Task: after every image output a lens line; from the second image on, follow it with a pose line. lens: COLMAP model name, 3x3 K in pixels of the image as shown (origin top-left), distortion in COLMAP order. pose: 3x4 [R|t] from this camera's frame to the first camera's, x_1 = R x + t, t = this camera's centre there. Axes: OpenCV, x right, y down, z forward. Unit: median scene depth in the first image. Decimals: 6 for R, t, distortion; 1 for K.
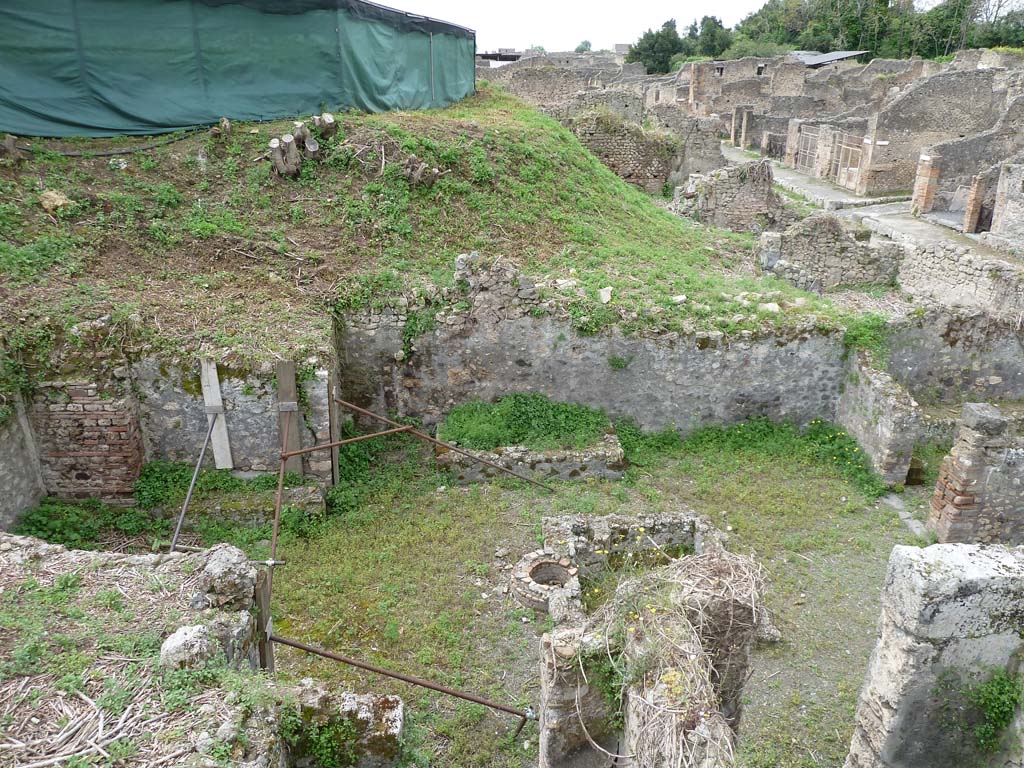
lens RADIAL K [[762.7, 0, 513.0], [0, 762.7, 381.5], [0, 0, 1]] dist [-0.039212, 0.006126]
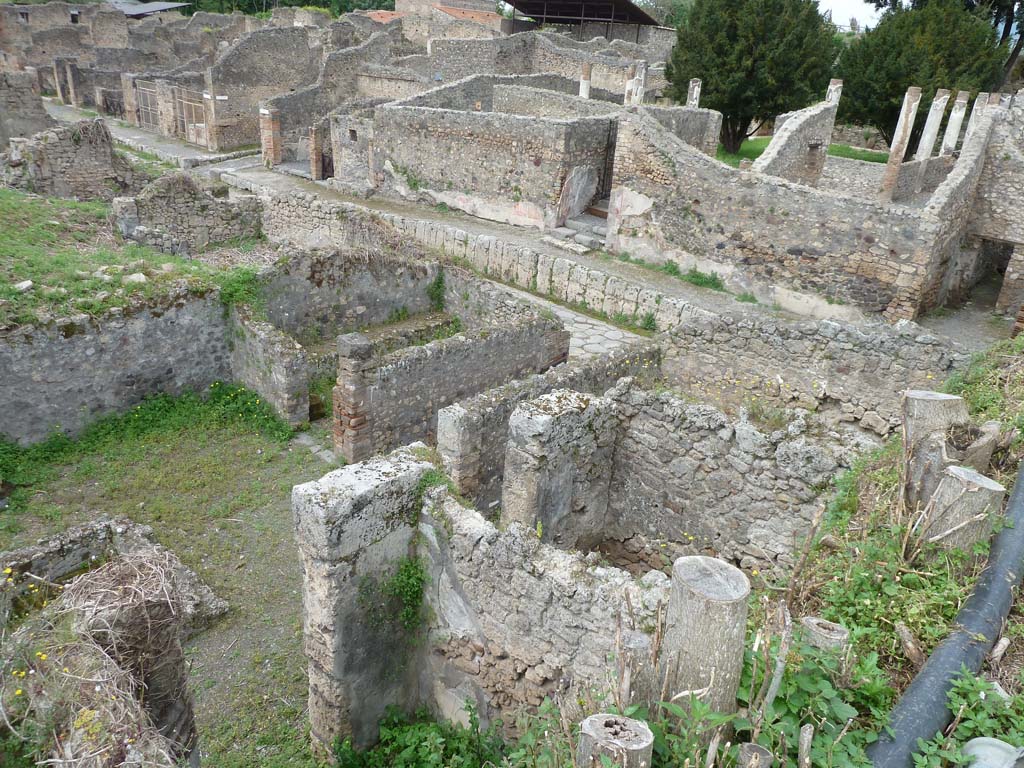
lens RADIAL K [[763.9, 0, 516.2], [0, 763.9, 381.3], [0, 0, 1]] dist [-0.034893, 0.010919]
pose [[0.711228, -0.243394, 0.659480, 0.026528], [0.208687, 0.968958, 0.132551, -0.000677], [-0.671271, 0.043351, 0.739943, -0.001440]]
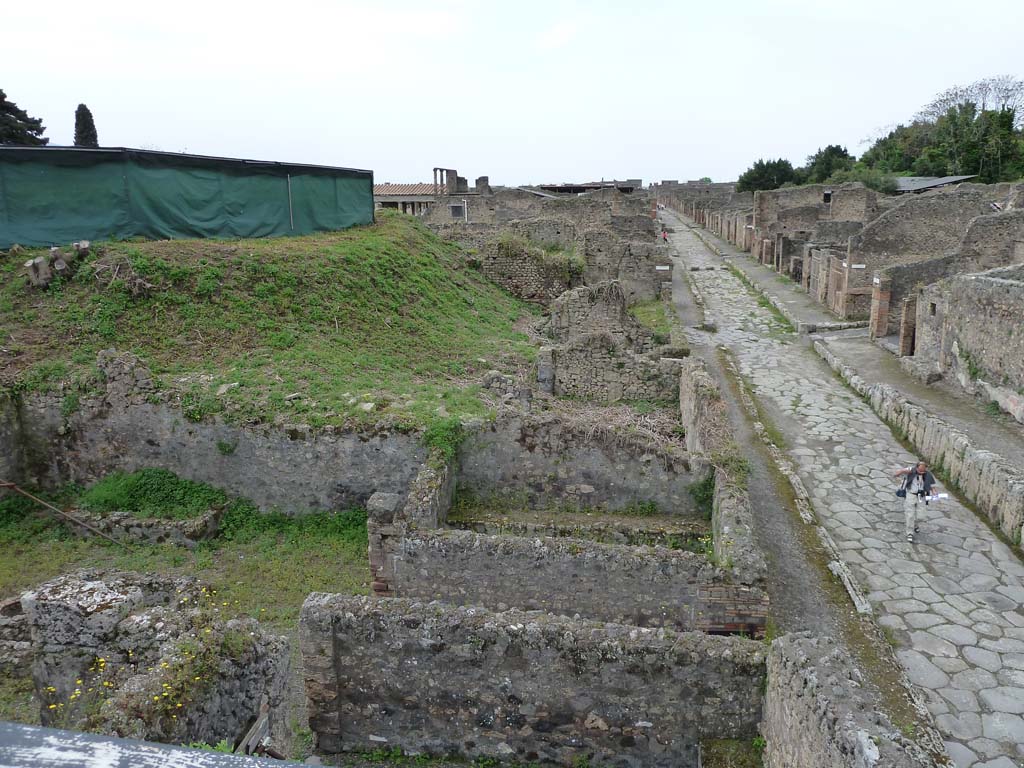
lens RADIAL K [[760.6, 0, 512.5], [0, 760.6, 380.2], [0, 0, 1]] dist [-0.038158, 0.002264]
pose [[0.974226, 0.036409, -0.222616, 0.820080], [-0.071062, 0.986175, -0.149696, 0.015116], [0.214088, 0.161657, 0.963345, -0.024499]]
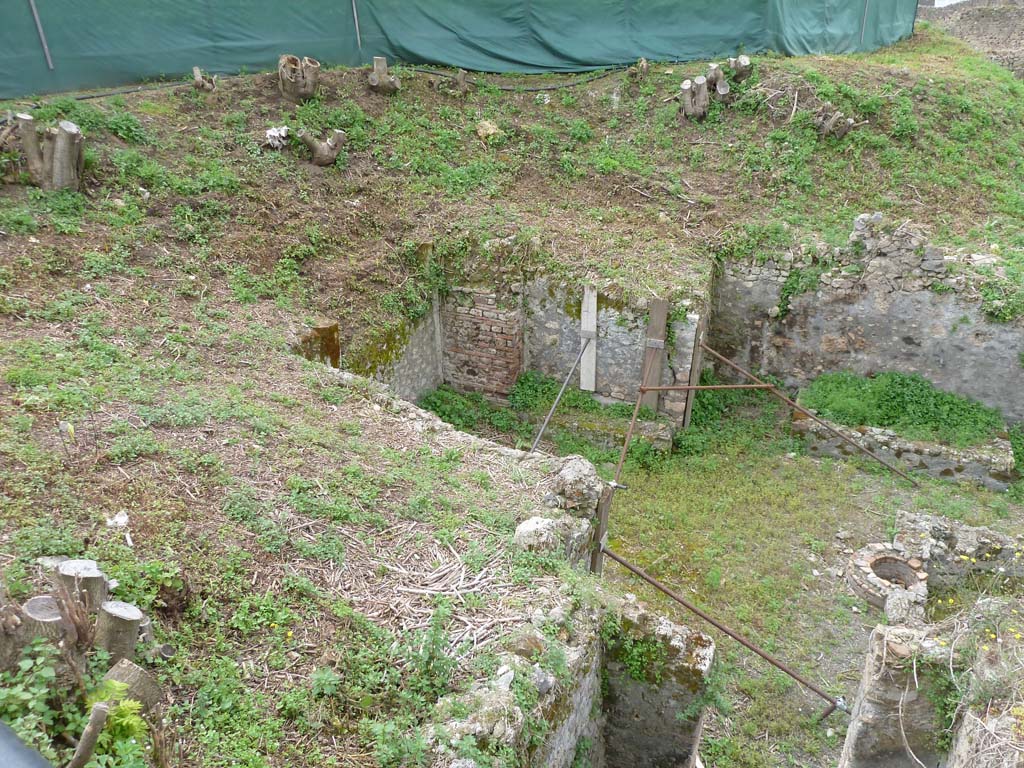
lens RADIAL K [[760.6, 0, 512.5], [0, 760.6, 380.2], [0, 0, 1]] dist [-0.038158, 0.002264]
pose [[0.879304, 0.191515, -0.436057, -0.004360], [-0.161844, 0.981256, 0.104609, 0.004404], [0.447918, -0.021410, 0.893818, -0.012590]]
